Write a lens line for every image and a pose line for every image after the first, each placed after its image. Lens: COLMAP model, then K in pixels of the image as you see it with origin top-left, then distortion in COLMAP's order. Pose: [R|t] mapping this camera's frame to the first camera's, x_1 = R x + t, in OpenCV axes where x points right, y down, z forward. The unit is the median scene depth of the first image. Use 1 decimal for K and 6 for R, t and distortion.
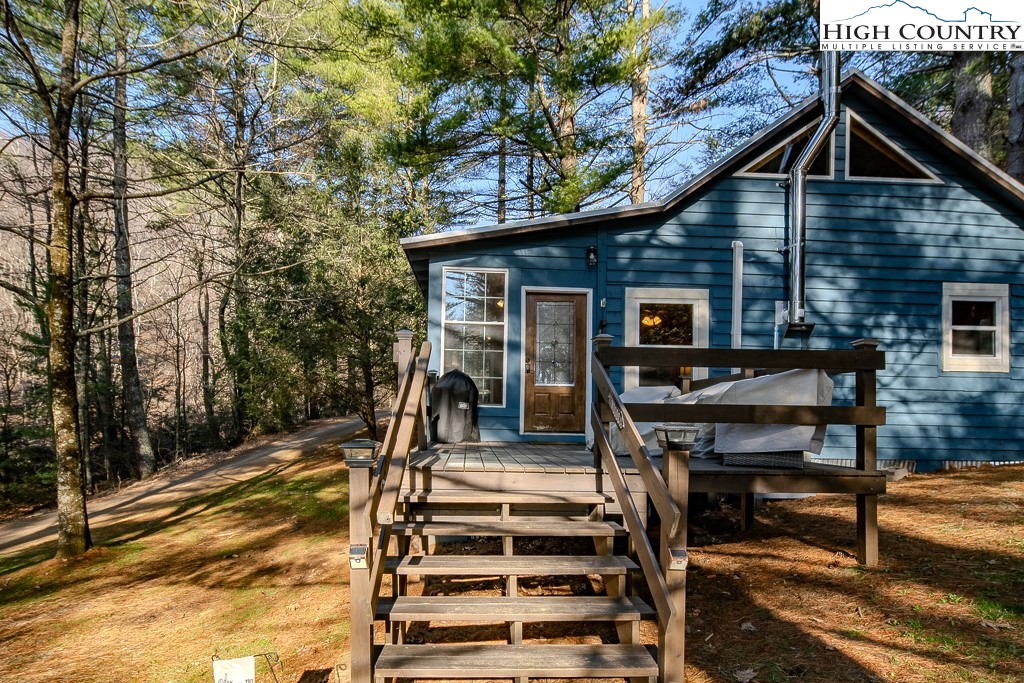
lens RADIAL K [[504.1, 0, 514.3], [0, 504.1, 323.1], [0, 0, 1]] dist [-0.000267, -0.000482]
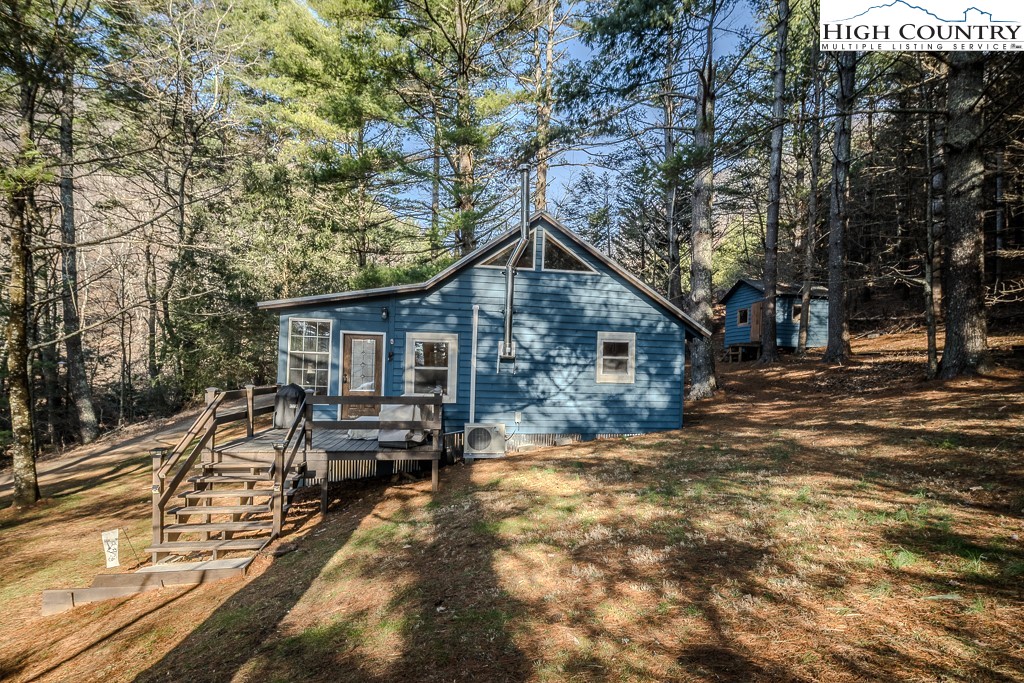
lens RADIAL K [[445.7, 0, 513.9], [0, 445.7, 306.7], [0, 0, 1]] dist [-0.001042, 0.000062]
pose [[0.991884, 0.024990, 0.124668, 0.374573], [-0.027532, 0.999446, 0.018711, -0.182824], [-0.124132, -0.021992, 0.992022, -0.473925]]
